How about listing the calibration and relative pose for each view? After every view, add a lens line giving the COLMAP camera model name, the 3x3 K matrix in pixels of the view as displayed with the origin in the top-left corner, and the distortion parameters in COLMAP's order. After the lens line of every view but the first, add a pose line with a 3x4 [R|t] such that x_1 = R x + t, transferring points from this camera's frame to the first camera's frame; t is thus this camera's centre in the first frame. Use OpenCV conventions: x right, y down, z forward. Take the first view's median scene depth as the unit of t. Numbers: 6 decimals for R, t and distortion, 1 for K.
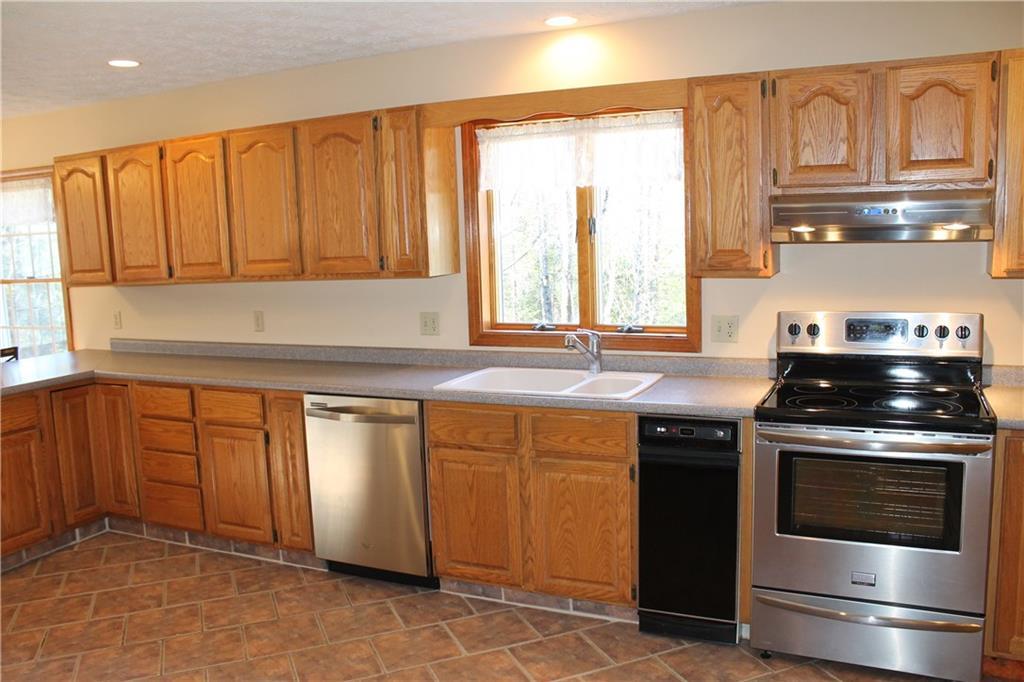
lens RADIAL K [[858.5, 0, 512.0], [0, 858.5, 341.0], [0, 0, 1]] dist [-0.150330, 0.002377]
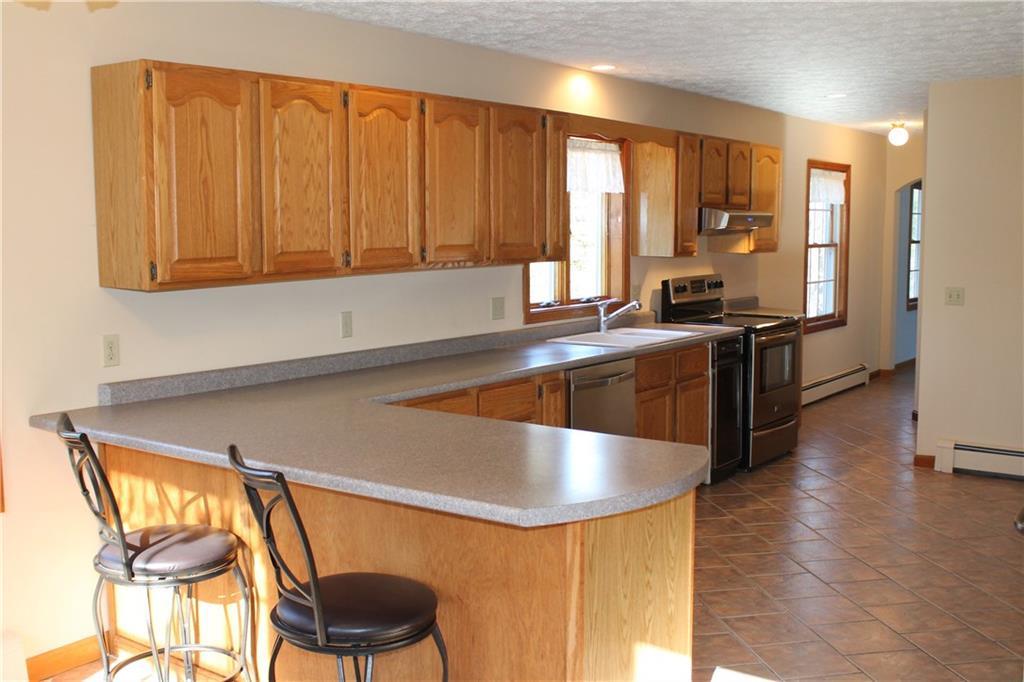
lens RADIAL K [[1122.1, 0, 512.4], [0, 1122.1, 361.0], [0, 0, 1]] dist [-0.118777, -0.014811]
pose [[0.184491, -0.083384, 0.979291, -1.414085], [0.122881, 0.990533, 0.061191, -0.037389], [-0.975122, 0.109047, 0.192991, 0.700040]]
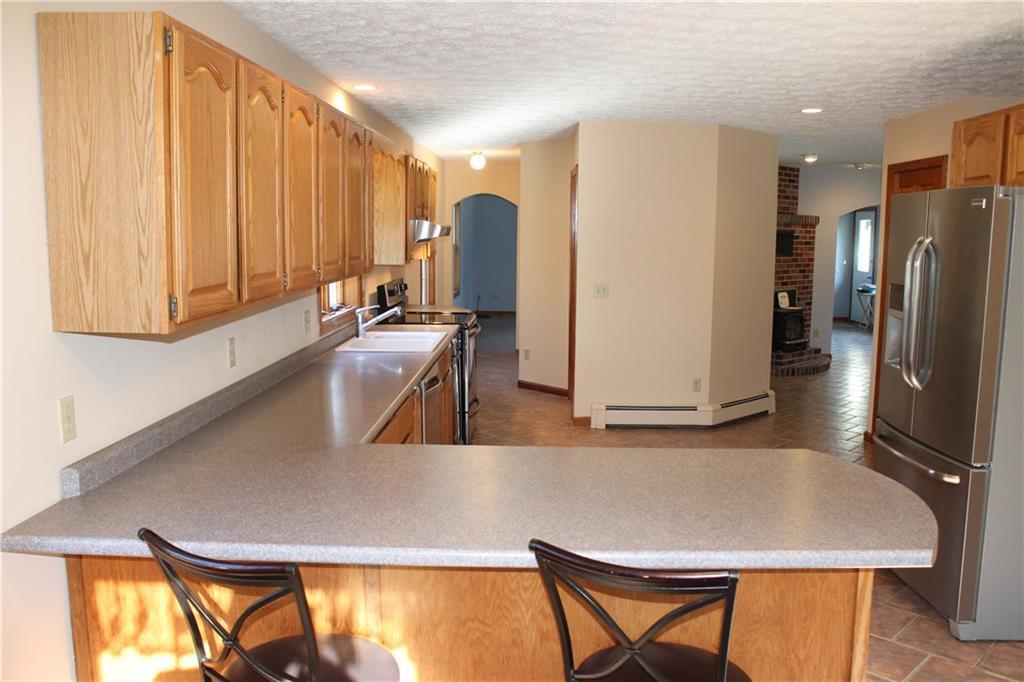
lens RADIAL K [[870.9, 0, 512.0], [0, 870.9, 341.0], [0, 0, 1]] dist [-0.091932, 0.003117]
pose [[-0.430553, -0.084453, 0.898606, -1.139280], [0.121573, 0.981113, 0.150457, -0.119238], [-0.894340, 0.174026, -0.412154, 1.162278]]
